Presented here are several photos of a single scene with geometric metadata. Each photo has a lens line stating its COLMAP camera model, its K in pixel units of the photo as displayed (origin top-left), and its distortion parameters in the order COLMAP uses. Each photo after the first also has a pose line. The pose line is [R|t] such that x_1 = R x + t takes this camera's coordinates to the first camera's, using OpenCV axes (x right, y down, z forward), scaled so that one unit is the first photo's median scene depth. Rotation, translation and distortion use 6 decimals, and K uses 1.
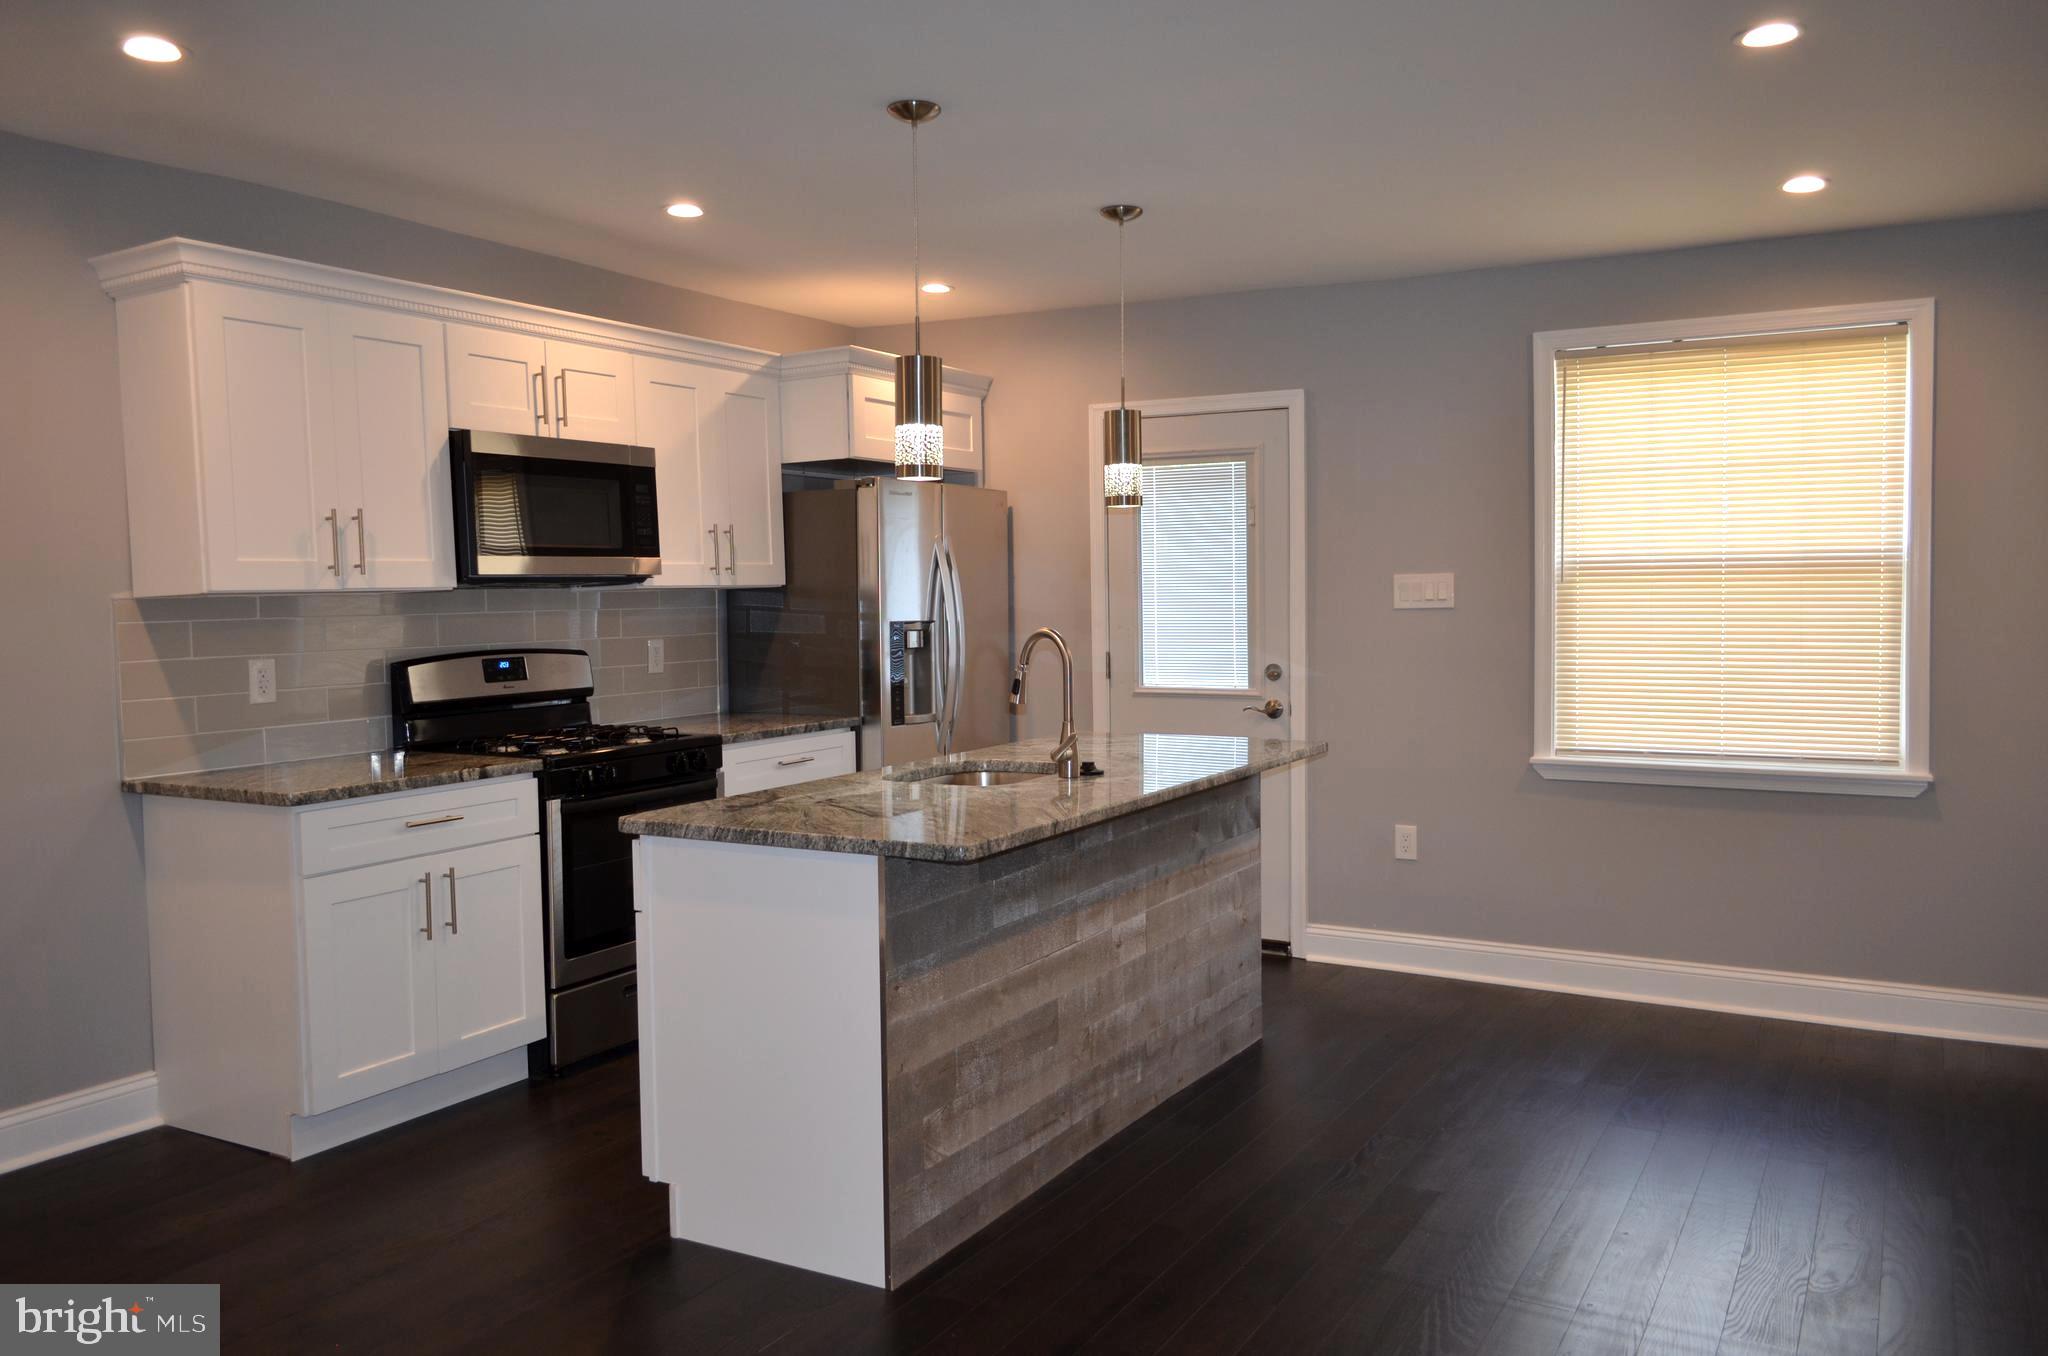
lens RADIAL K [[1591.2, 0, 1024.0], [0, 1591.2, 678.0], [0, 0, 1]] dist [-0.004051, -0.005382]
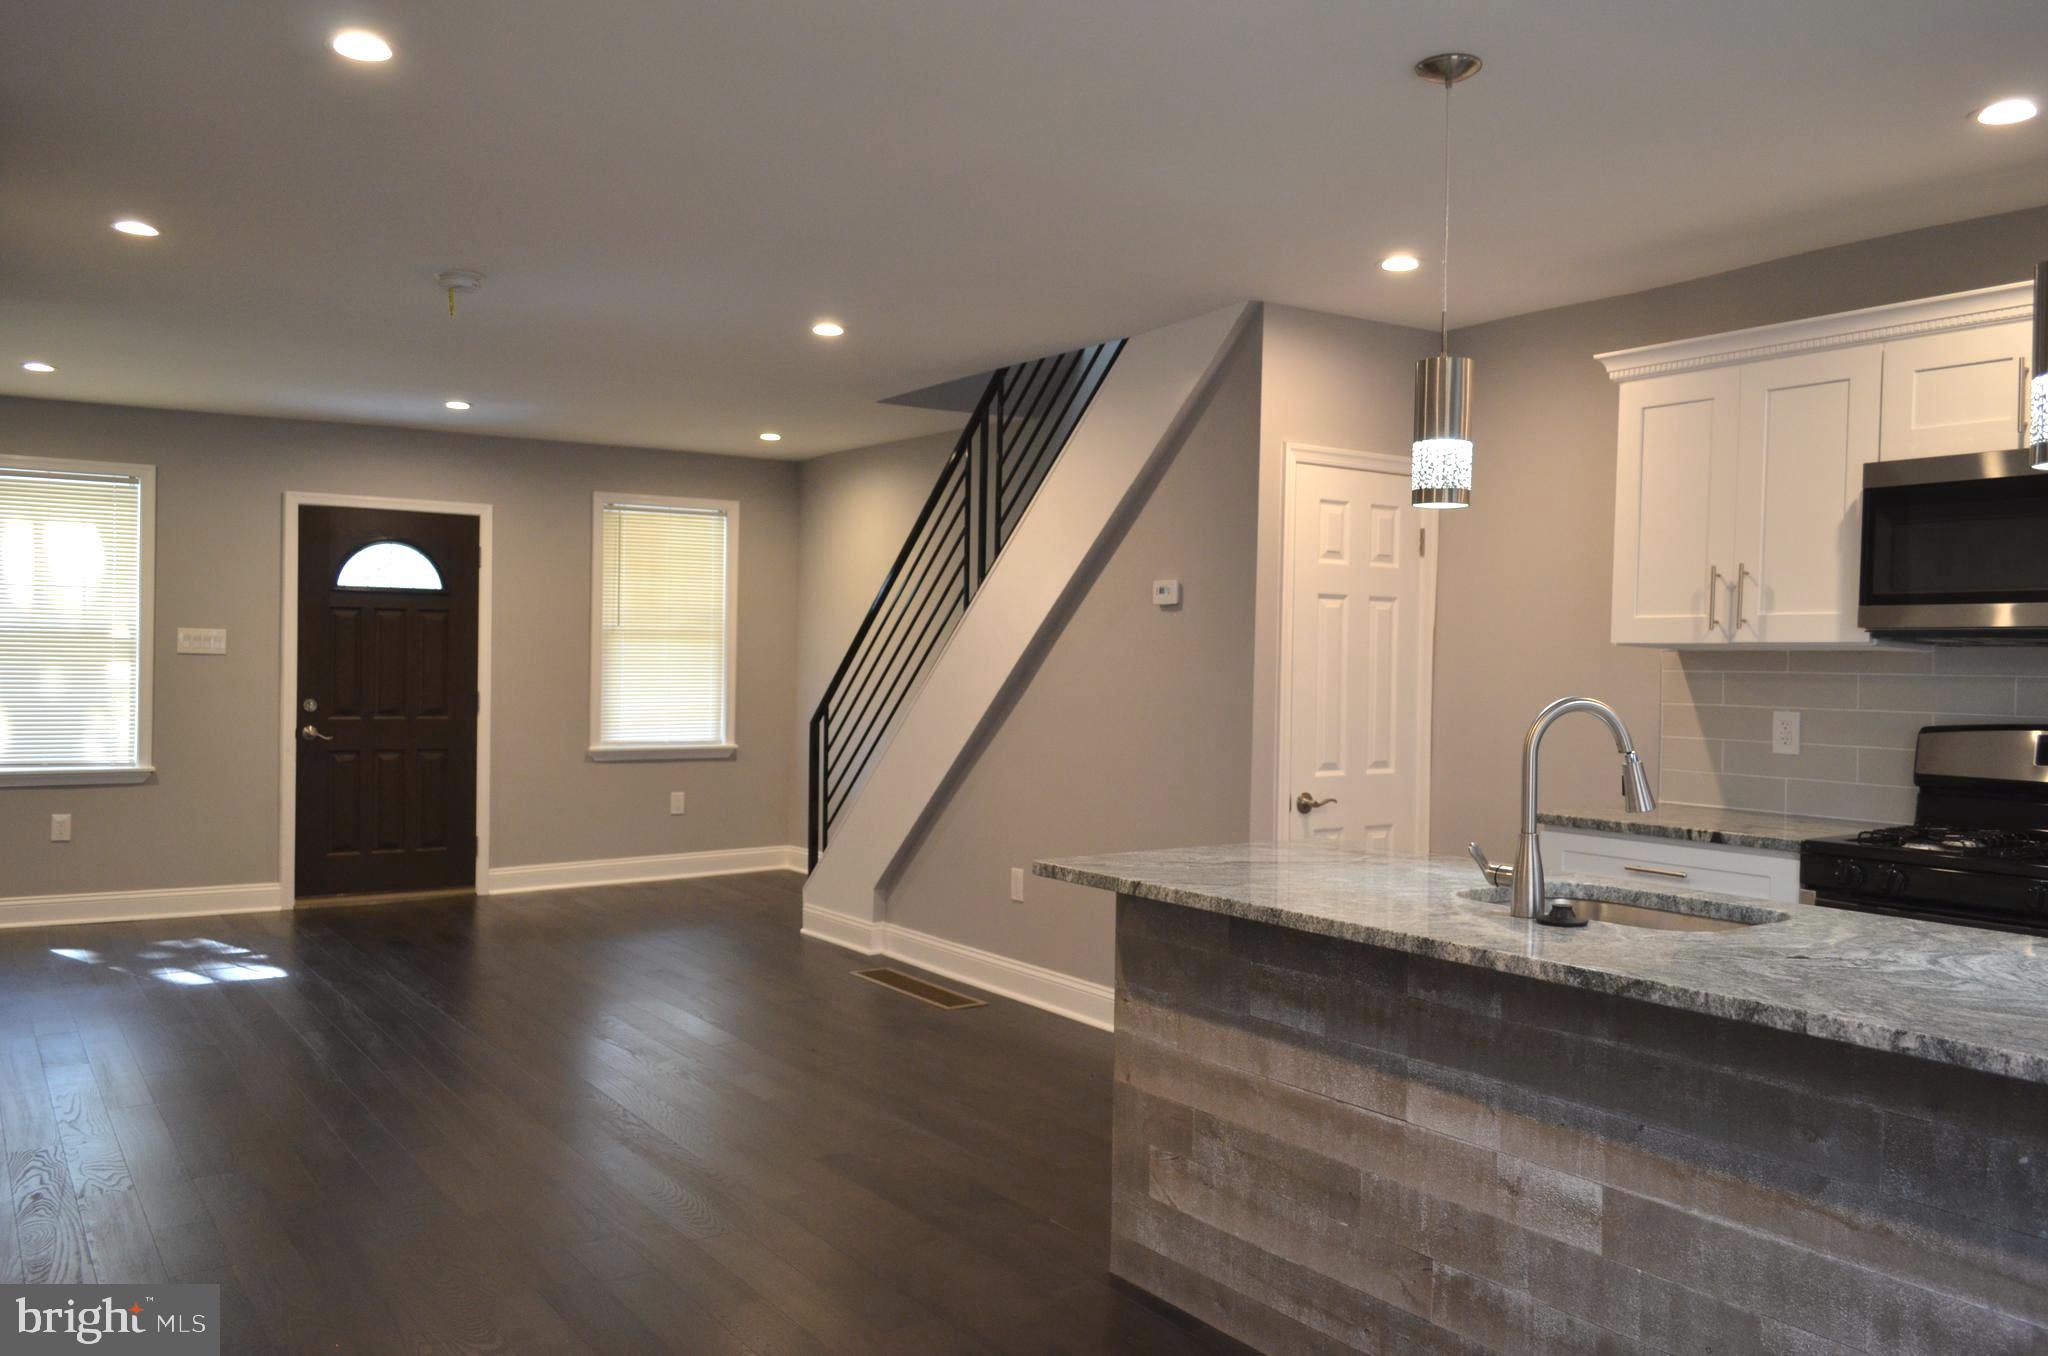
lens RADIAL K [[1602.3, 0, 1024.0], [0, 1602.3, 678.0], [0, 0, 1]] dist [0.001225, -0.003525]
pose [[-0.442553, 0.017495, -0.896572, 0.626537], [-0.061432, 0.996869, 0.049775, -0.051141], [0.894636, 0.077106, -0.440093, 0.943215]]
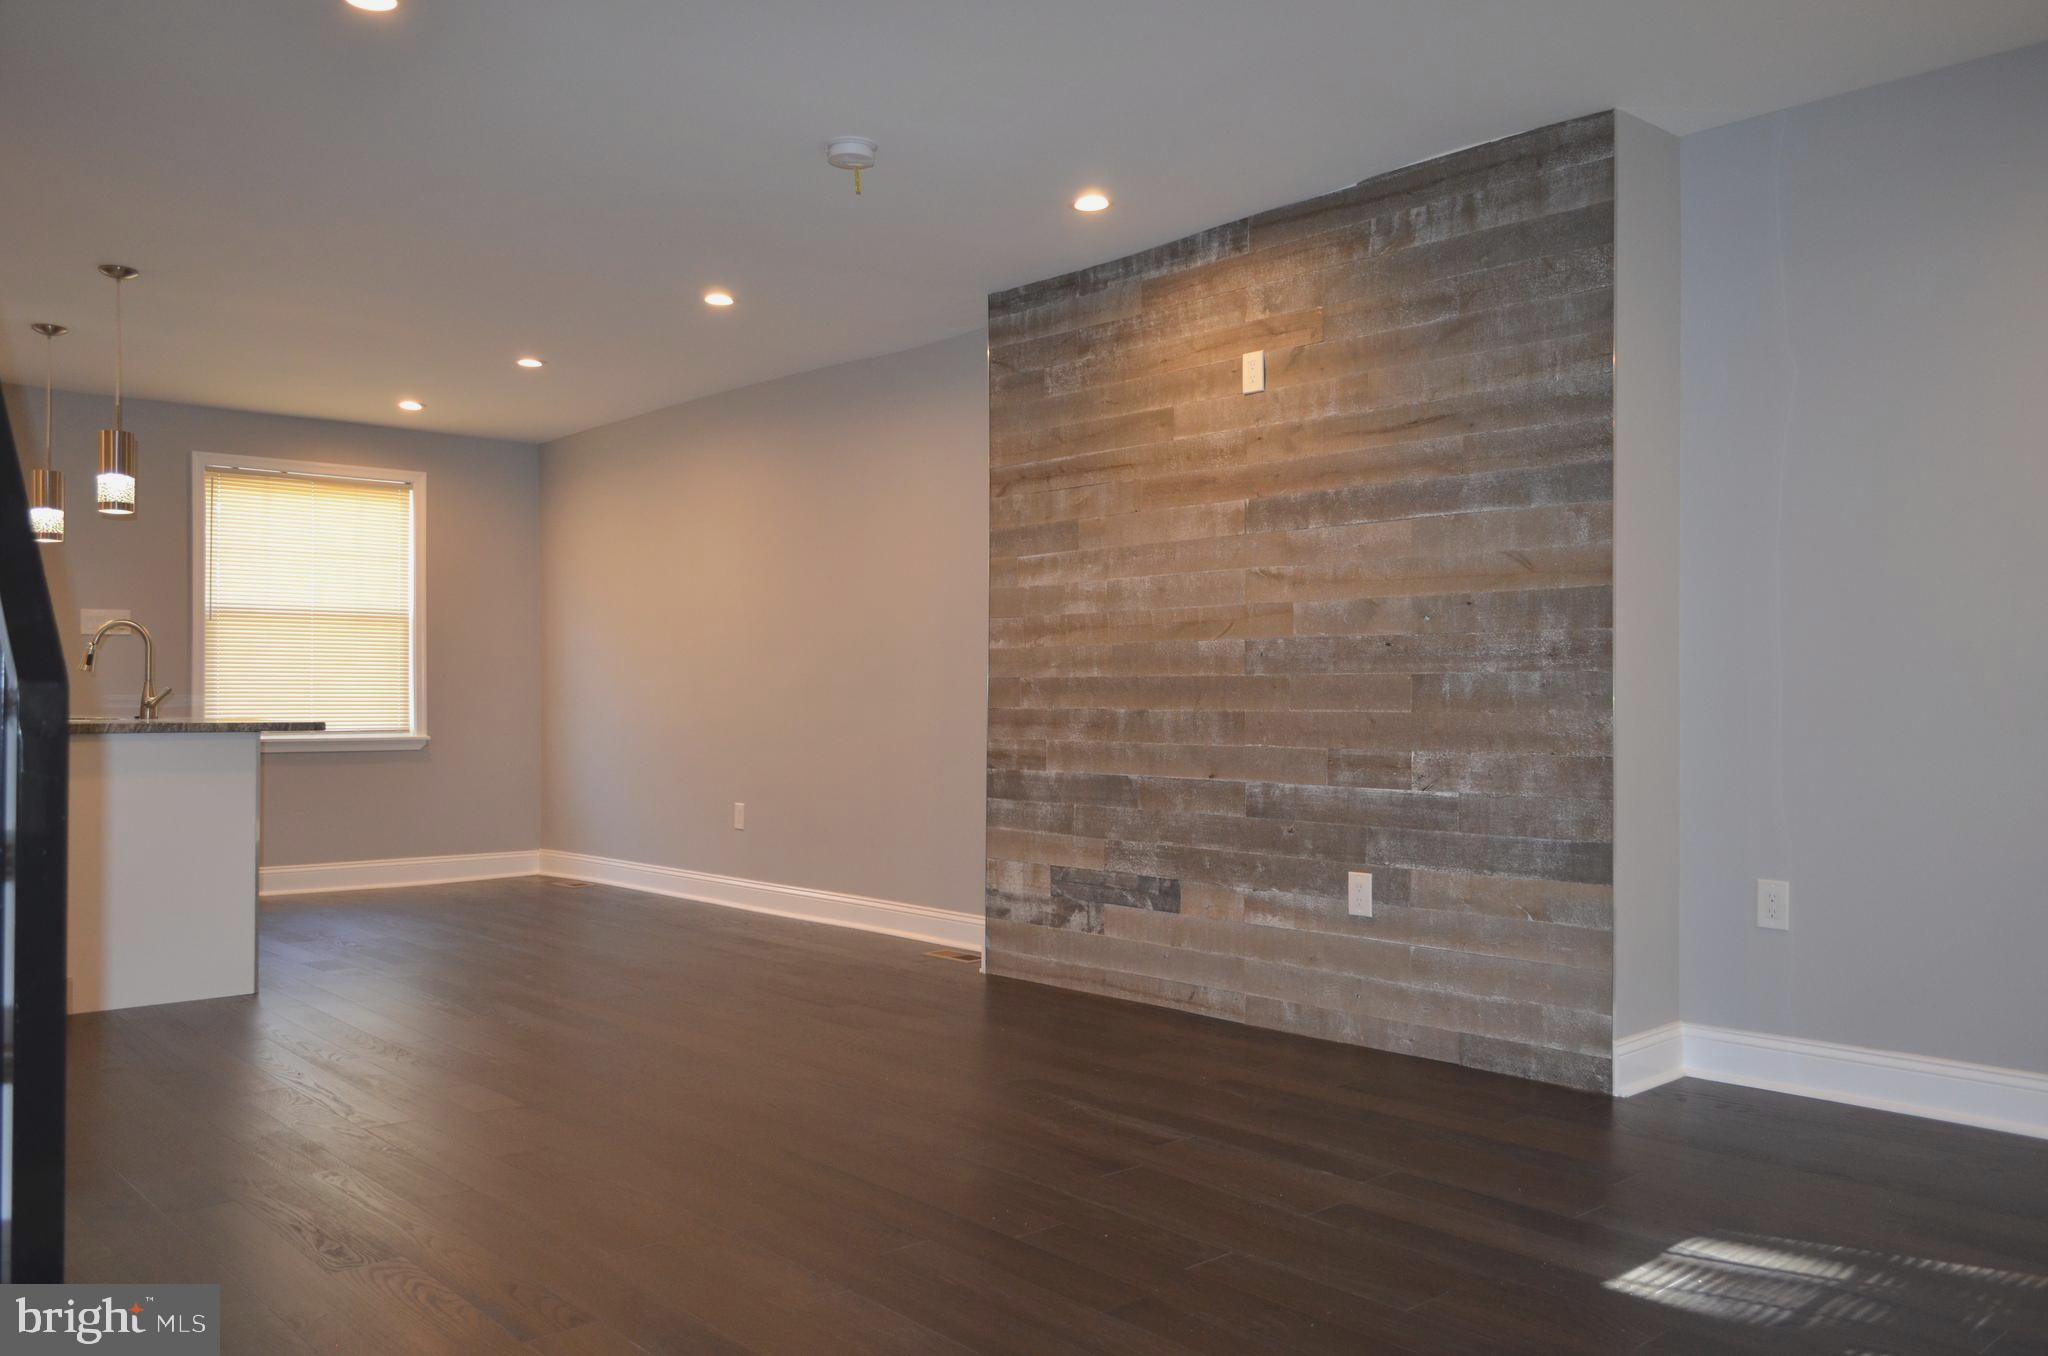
lens RADIAL K [[1602.3, 0, 1024.0], [0, 1602.3, 678.0], [0, 0, 1]] dist [0.001225, -0.003525]
pose [[0.320484, 0.024008, 0.946950, -0.977891], [0.049218, 0.997906, -0.041957, 0.110201], [-0.945974, 0.060054, 0.318631, -0.228885]]
